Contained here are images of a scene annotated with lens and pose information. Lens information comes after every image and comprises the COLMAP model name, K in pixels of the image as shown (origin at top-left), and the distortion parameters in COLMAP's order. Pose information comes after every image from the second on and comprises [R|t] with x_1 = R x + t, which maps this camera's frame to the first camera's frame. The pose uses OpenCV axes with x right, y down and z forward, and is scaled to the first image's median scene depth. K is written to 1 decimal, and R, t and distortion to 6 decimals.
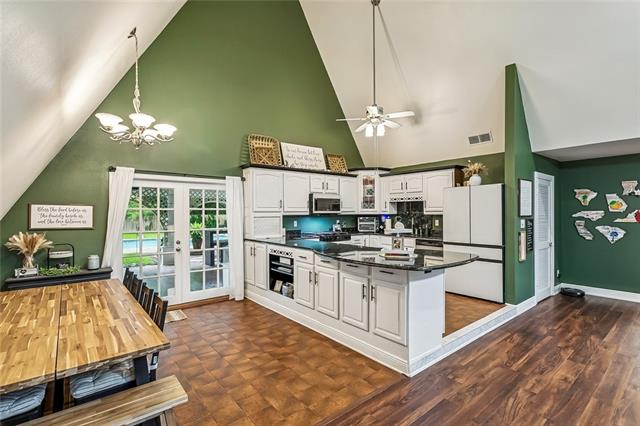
lens RADIAL K [[307.4, 0, 319.7], [0, 307.4, 213.1], [0, 0, 1]] dist [0.002976, 0.000306]
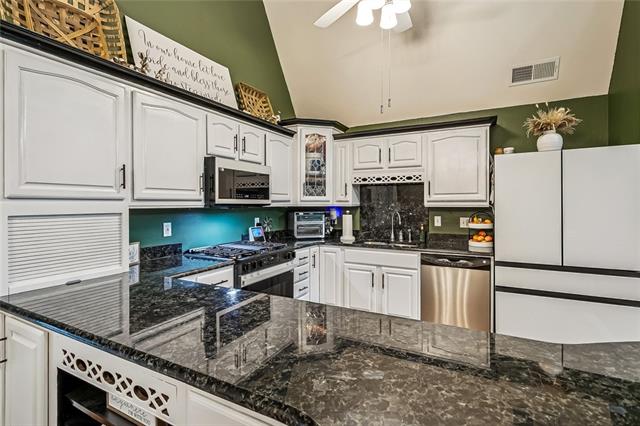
lens RADIAL K [[307.4, 0, 314.4], [0, 307.4, 202.6], [0, 0, 1]] dist [0.002976, 0.000306]
pose [[0.922353, 0.005620, 0.386308, -0.055548], [-0.002575, 0.999961, -0.008399, 0.001643], [-0.386341, 0.006752, 0.922331, 0.538152]]
